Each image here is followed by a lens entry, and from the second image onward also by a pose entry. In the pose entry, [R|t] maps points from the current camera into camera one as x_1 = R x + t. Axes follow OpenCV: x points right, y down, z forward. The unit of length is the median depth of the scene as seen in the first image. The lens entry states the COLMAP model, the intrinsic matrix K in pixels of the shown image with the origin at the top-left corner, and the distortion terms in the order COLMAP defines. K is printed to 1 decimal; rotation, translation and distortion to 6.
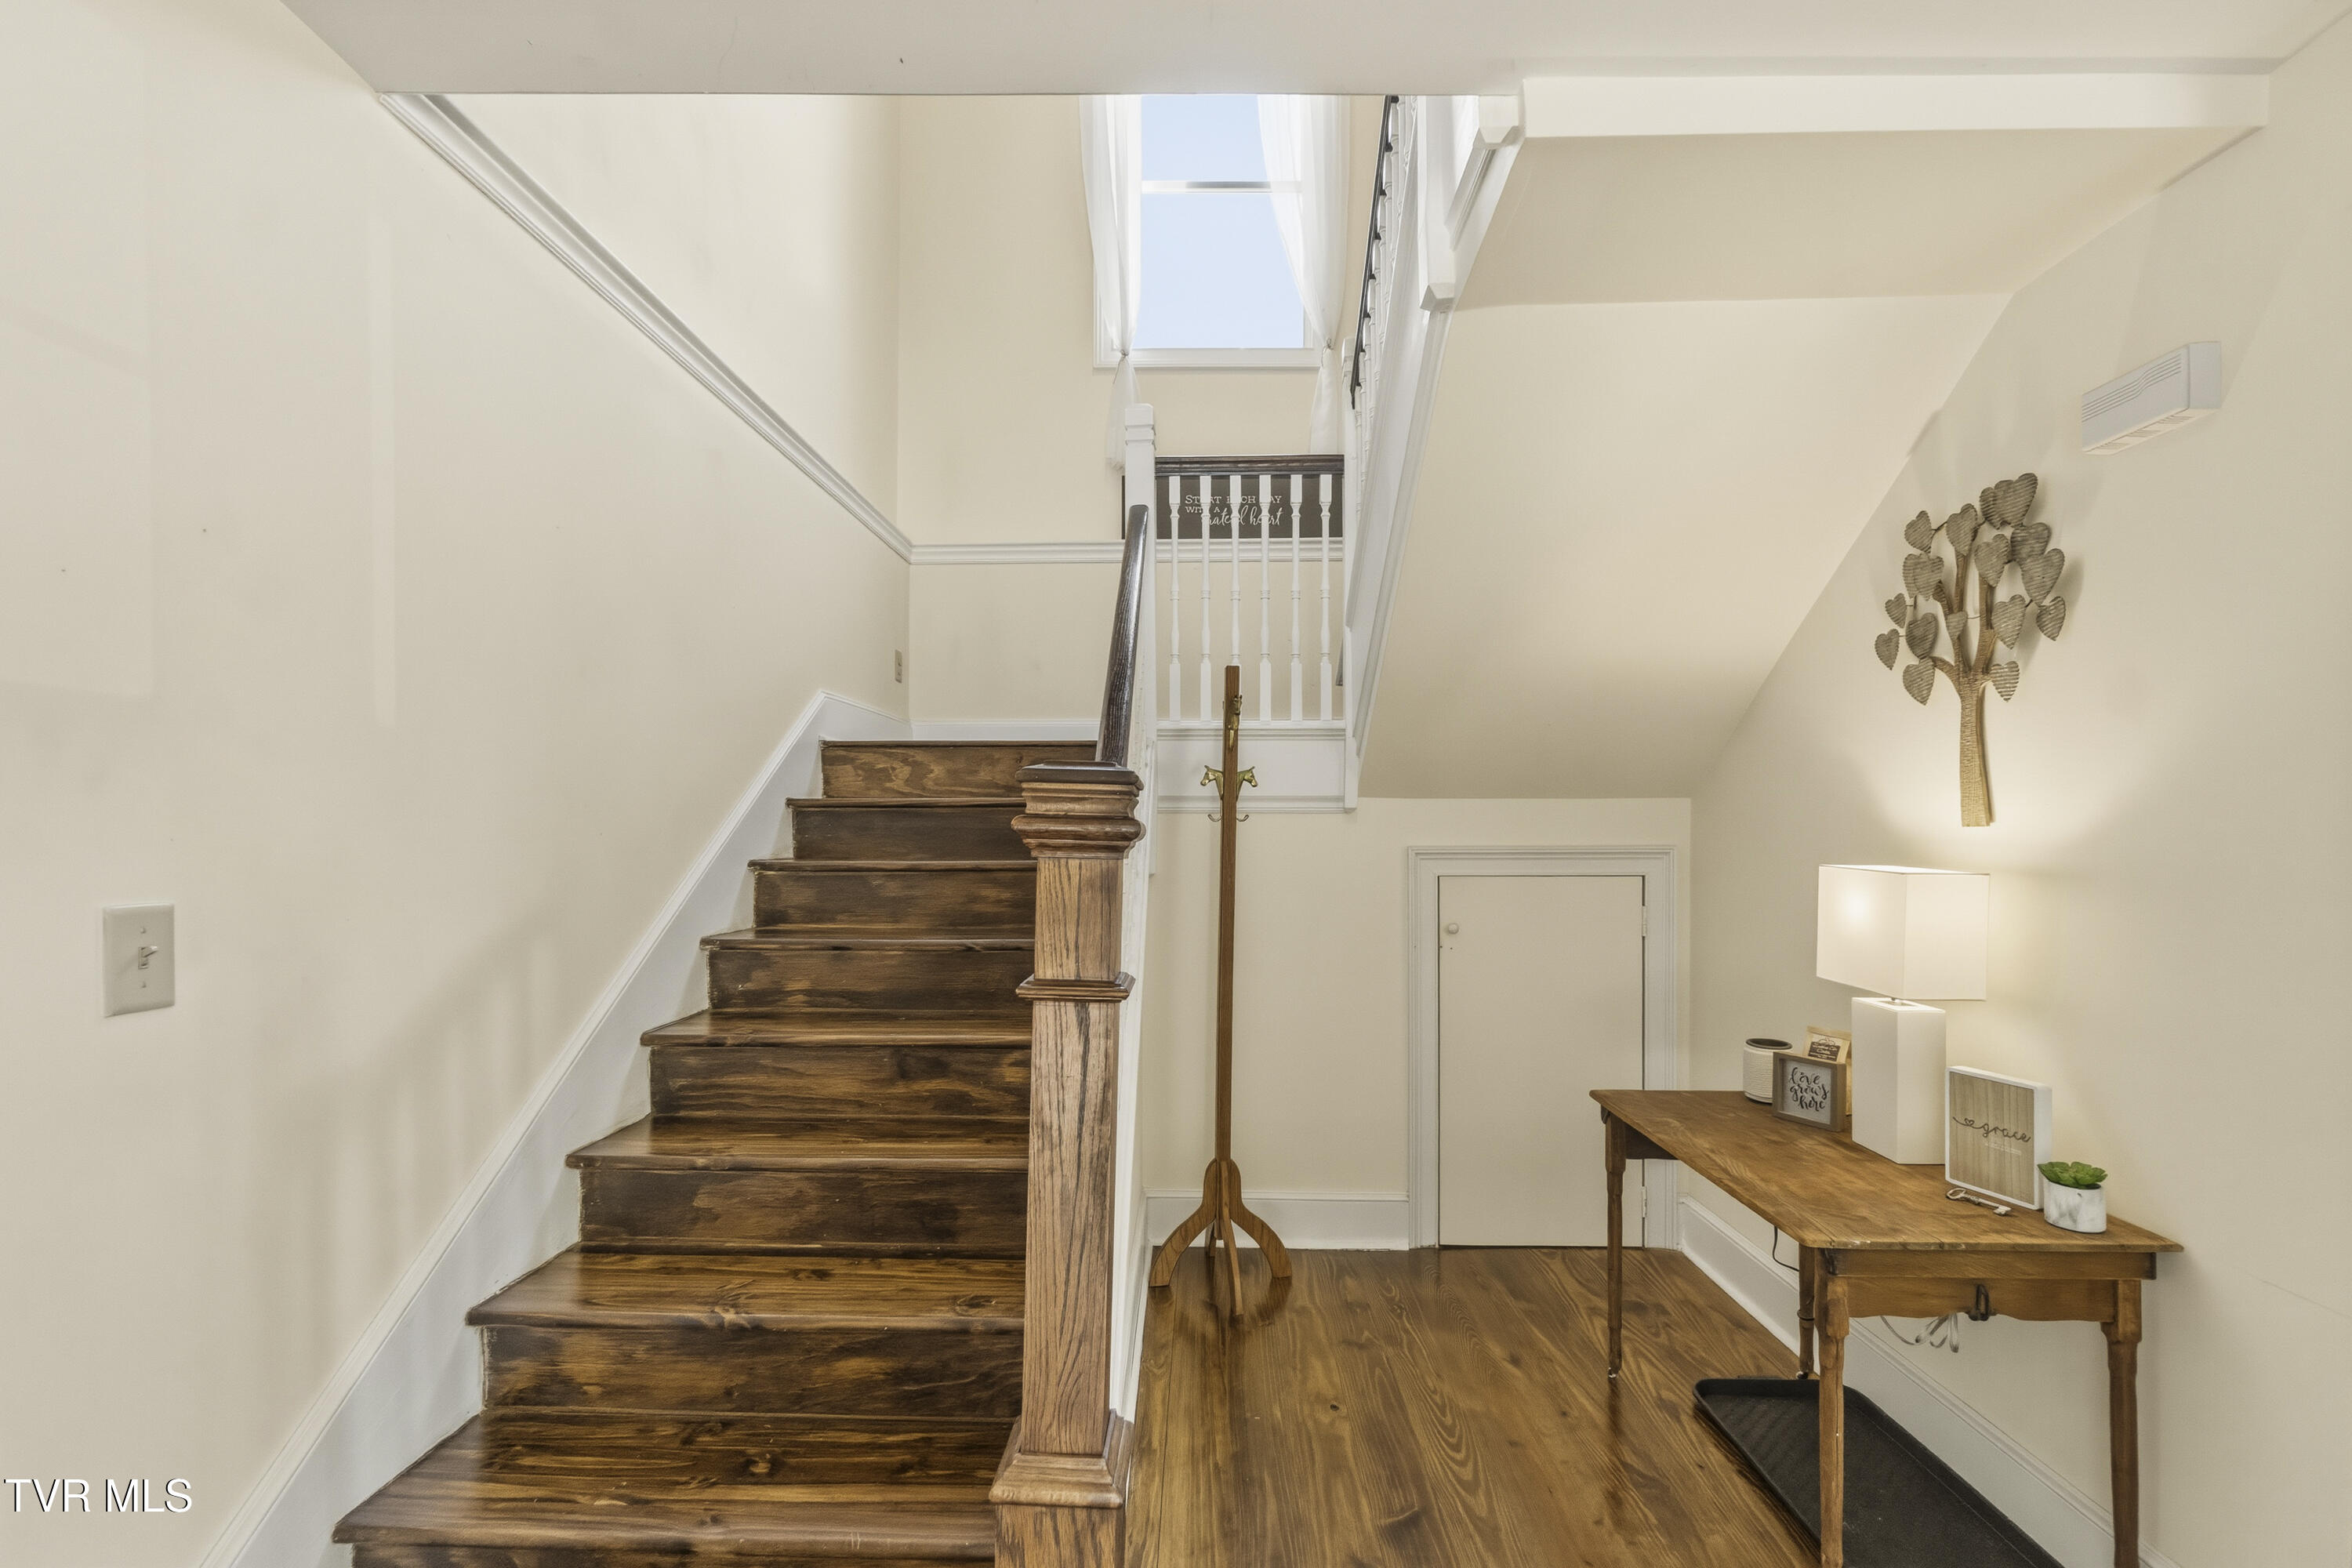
lens RADIAL K [[1020.8, 0, 1175.4], [0, 1020.8, 817.3], [0, 0, 1]] dist [-0.002220, -0.000543]
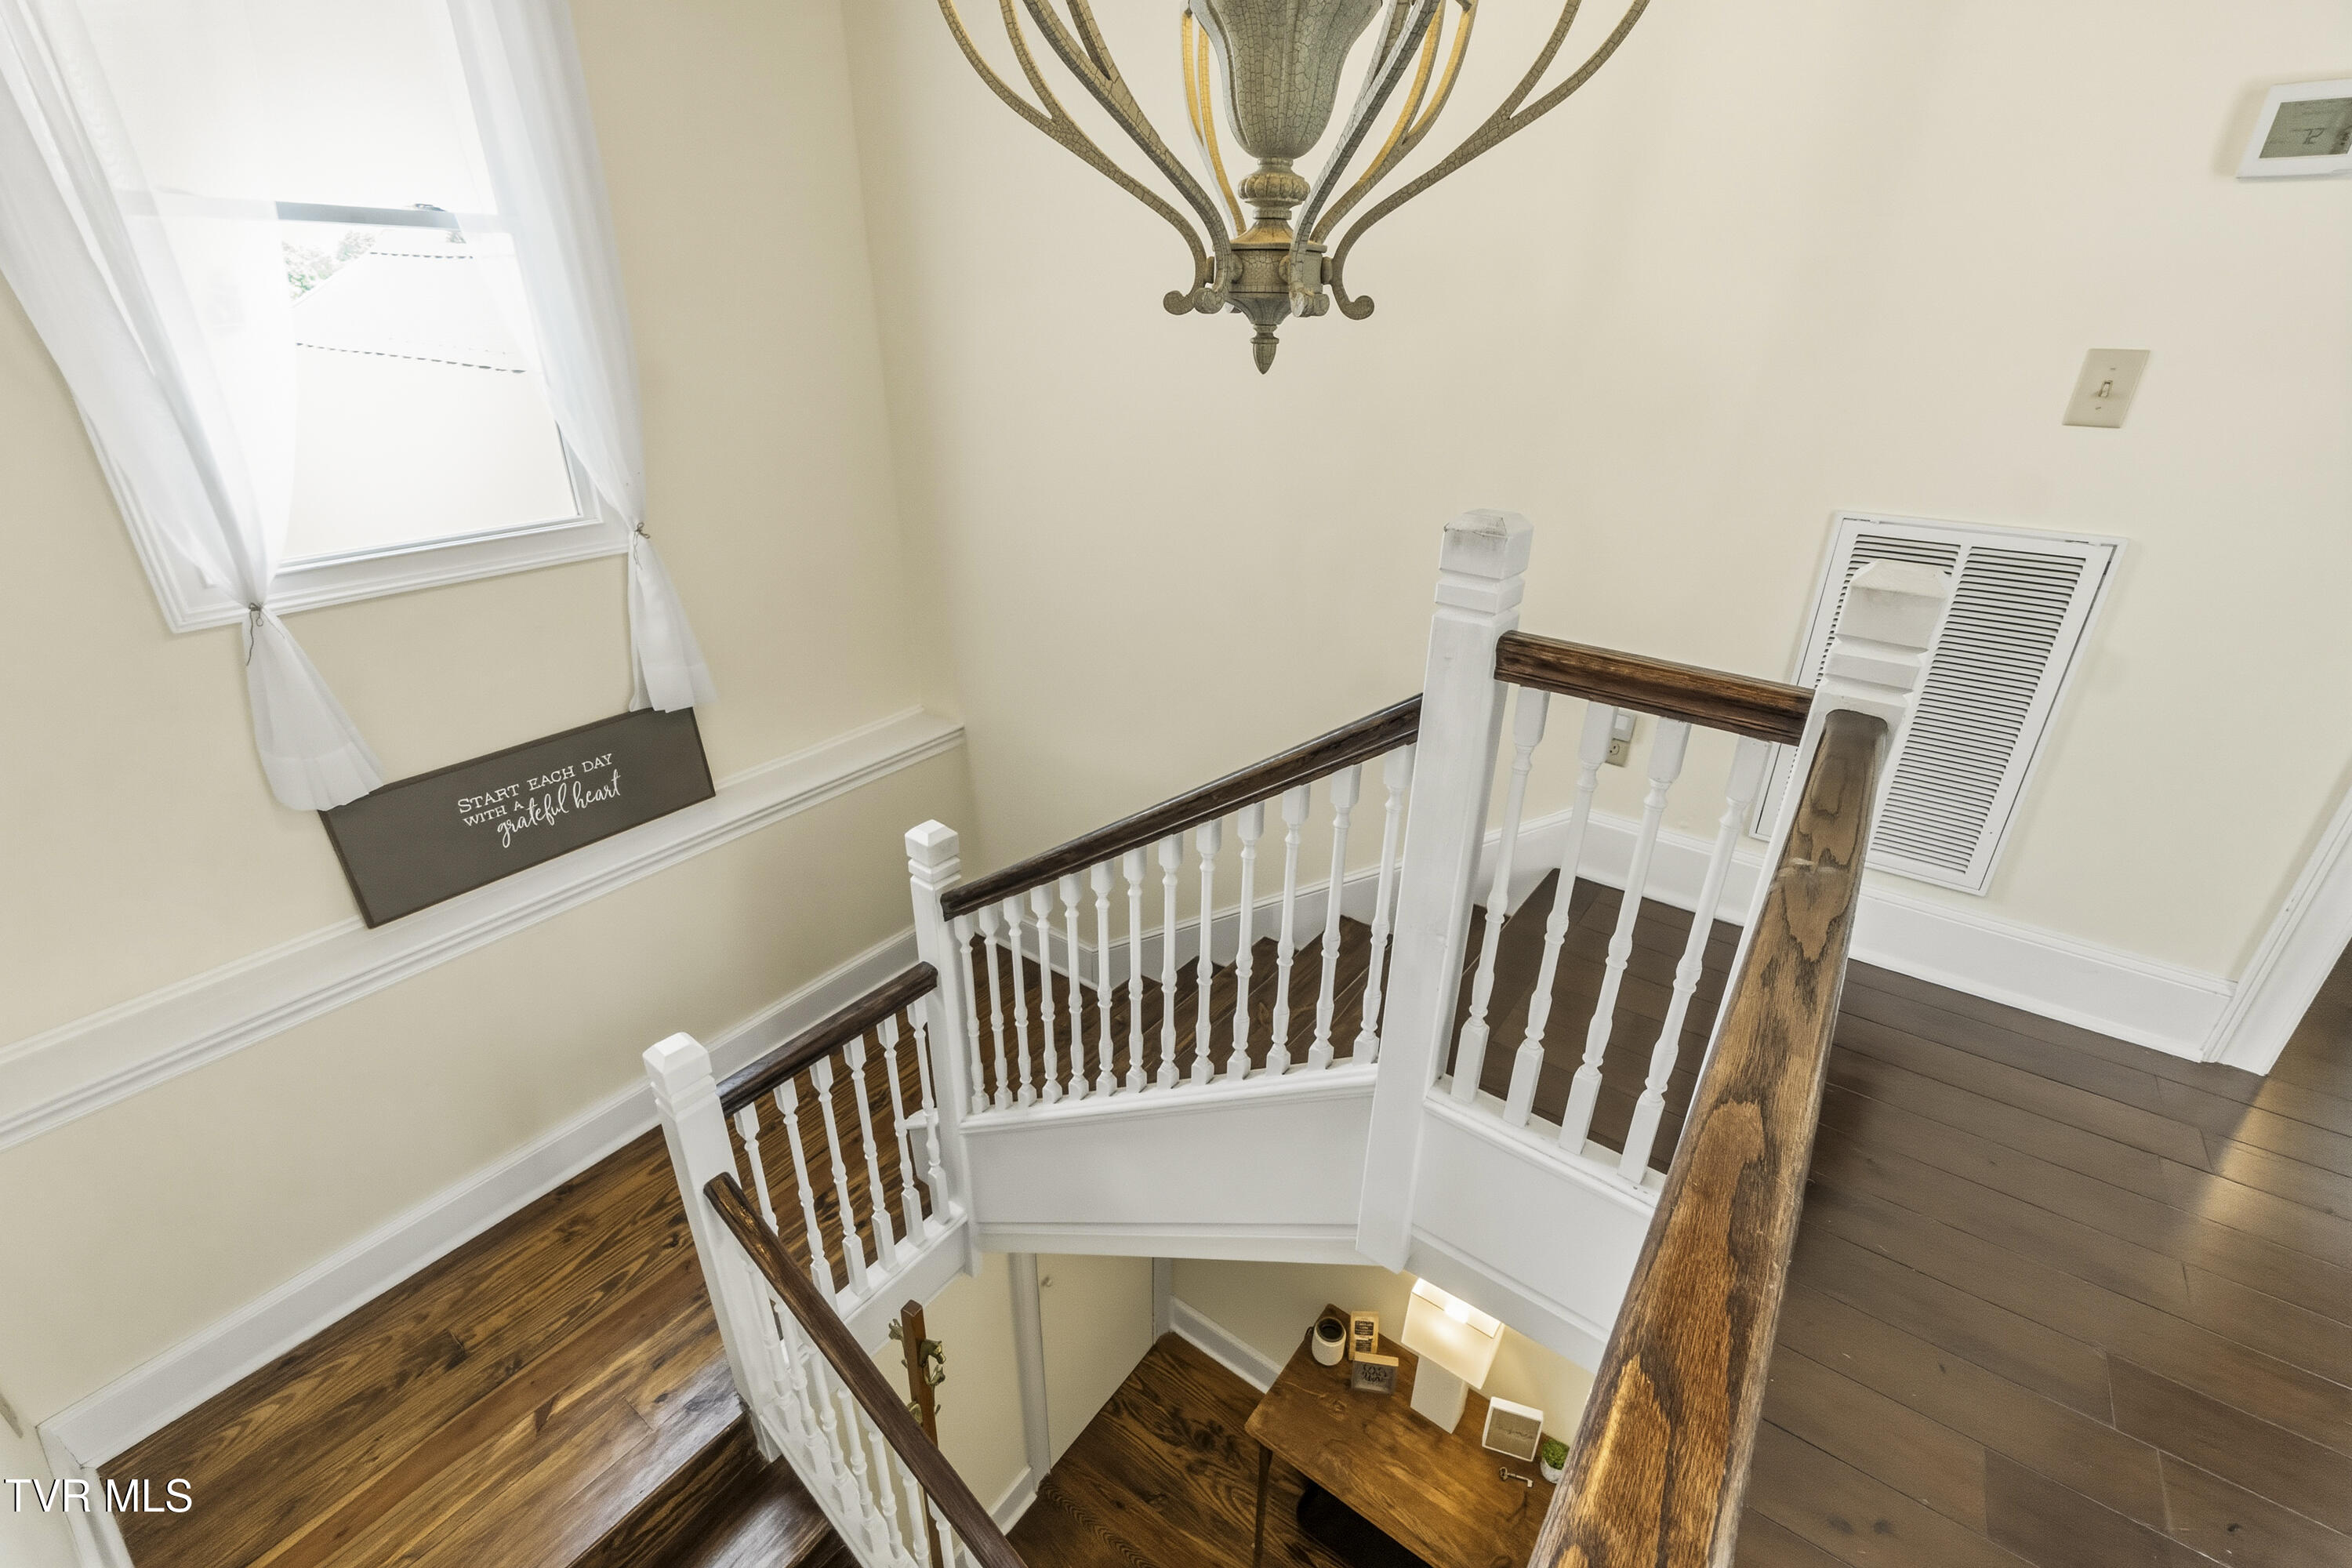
lens RADIAL K [[1000.2, 0, 1173.3], [0, 1000.2, 778.7], [0, 0, 1]] dist [-0.000967, -0.000571]
pose [[0.568590, -0.340139, 0.749006, -0.261014], [-0.018227, 0.905079, 0.424852, -0.816494], [-0.822419, -0.255219, 0.508419, 0.490268]]
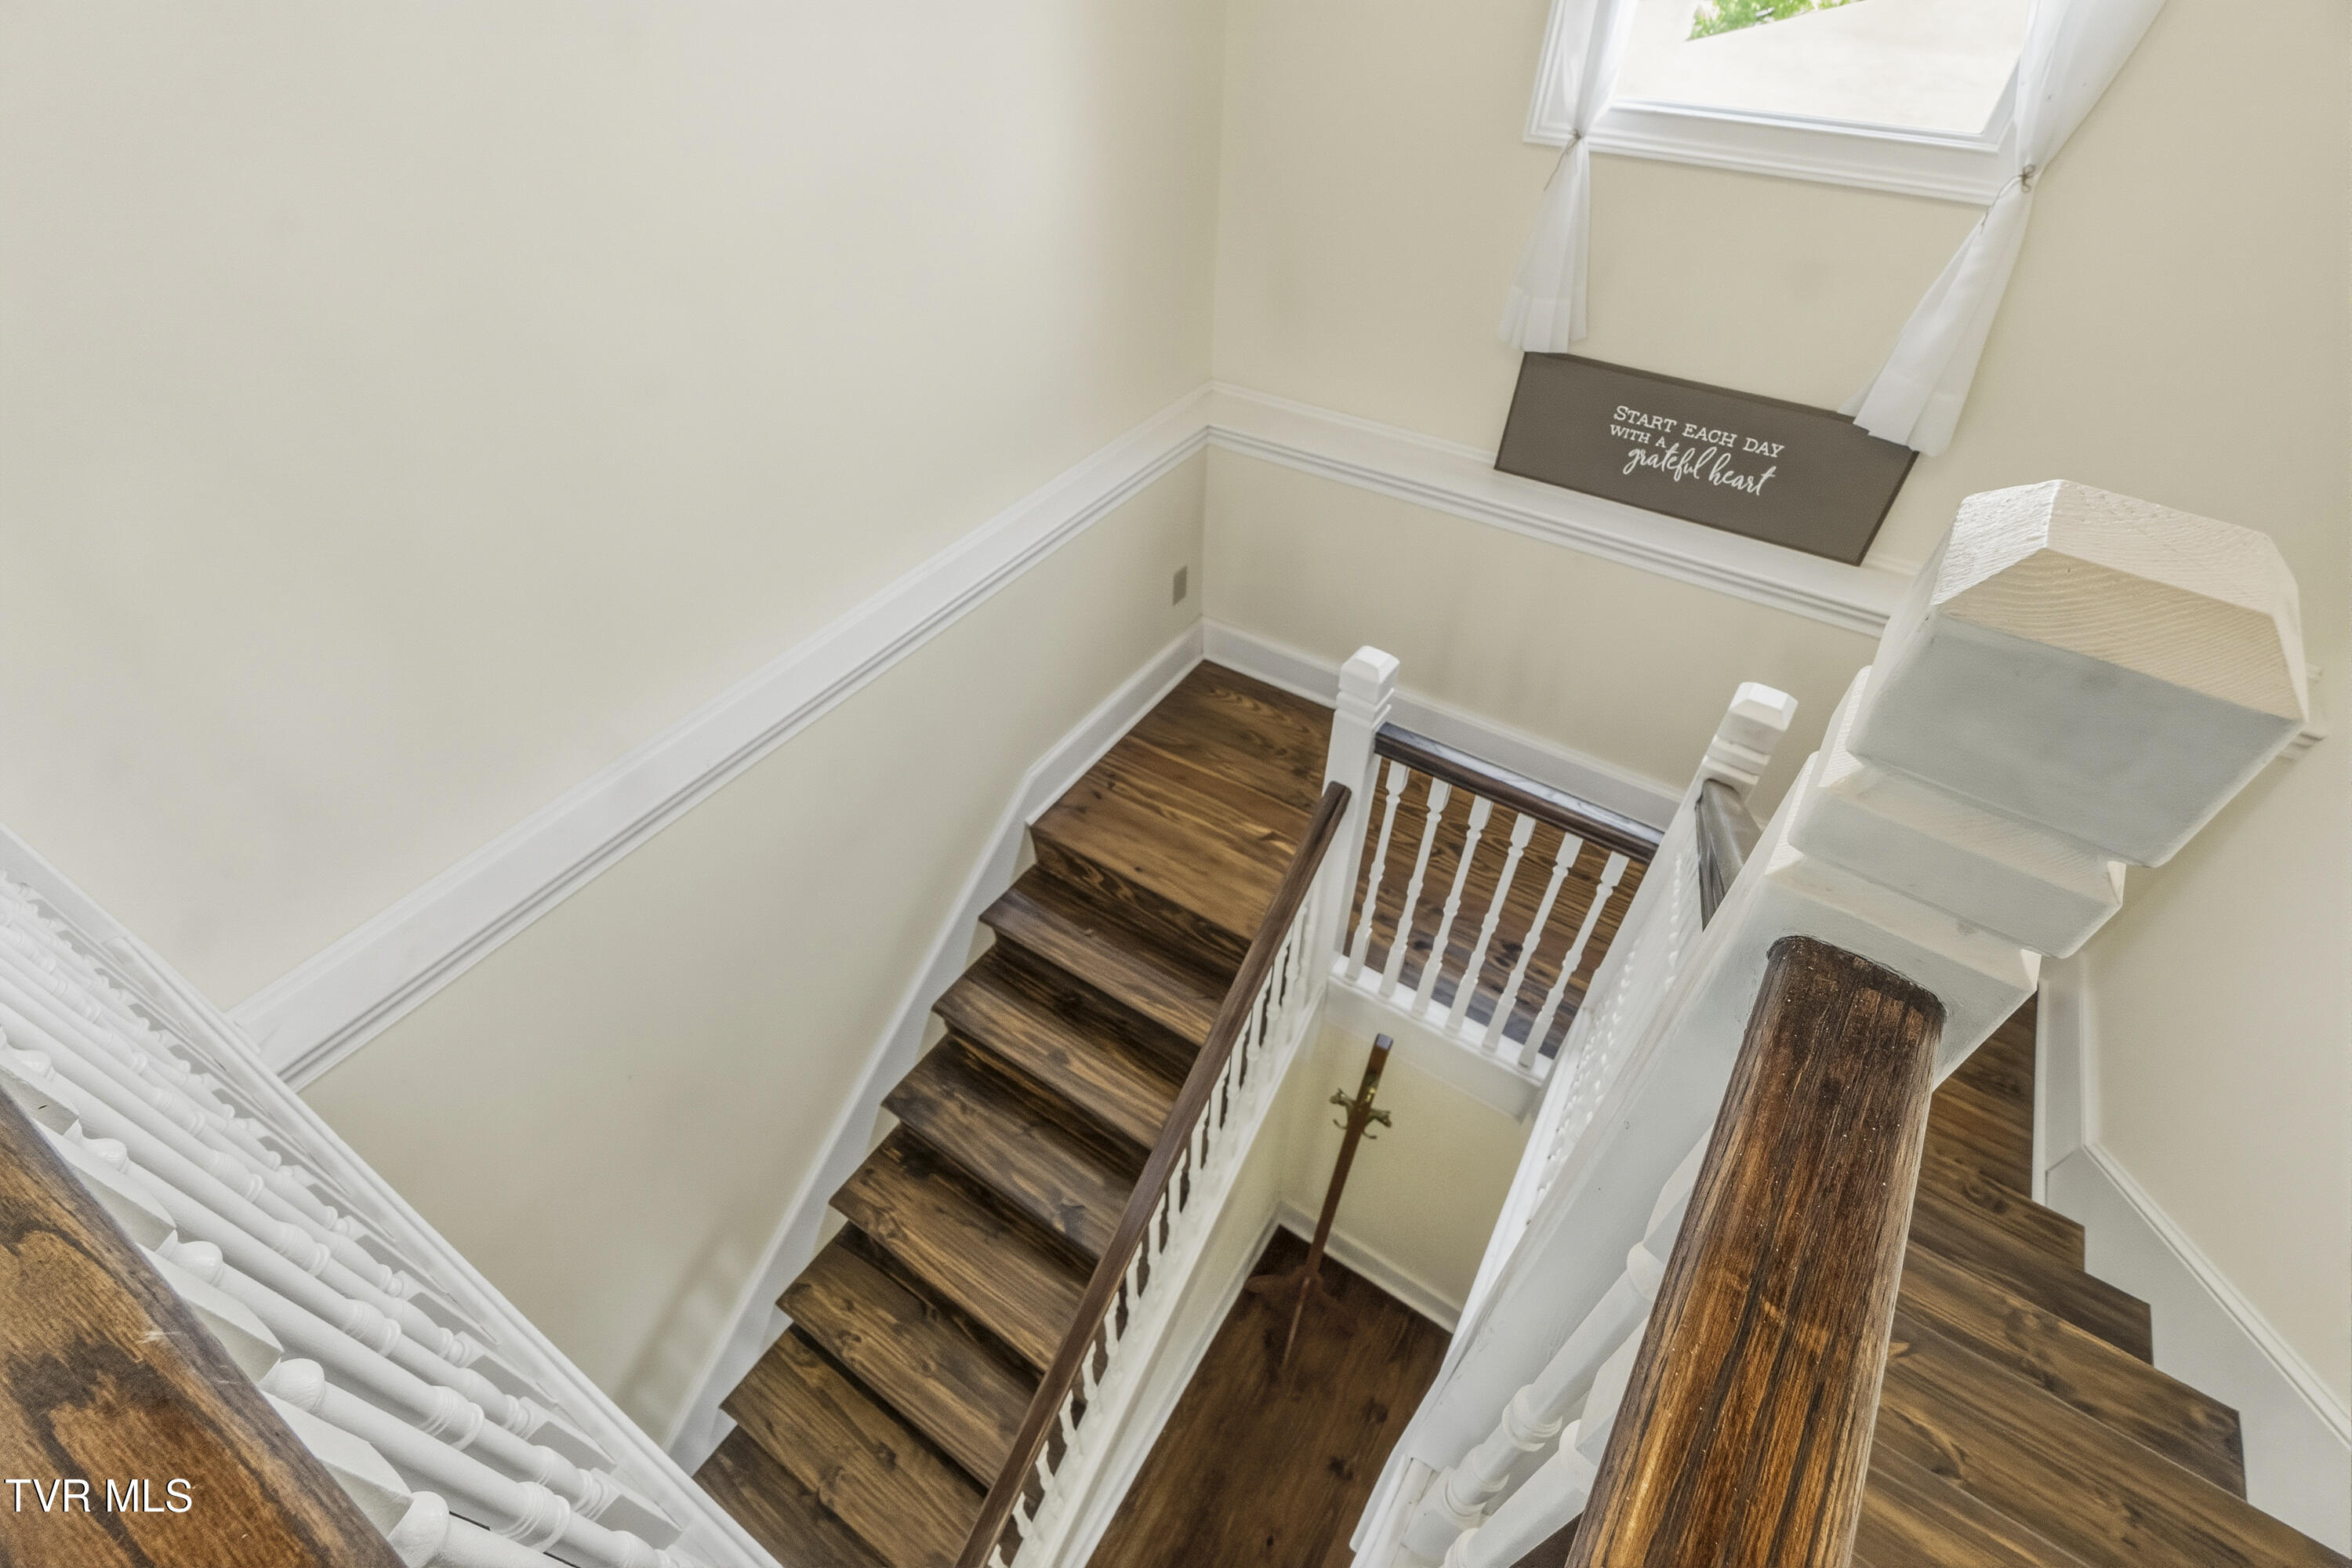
lens RADIAL K [[1026.5, 0, 1180.6], [0, 1026.5, 794.1], [0, 0, 1]] dist [-0.001305, -0.000267]
pose [[0.856364, 0.370463, -0.359719, 0.128553], [-0.010684, 0.709189, 0.704937, -0.802738], [0.516262, -0.599840, 0.611282, 0.497678]]
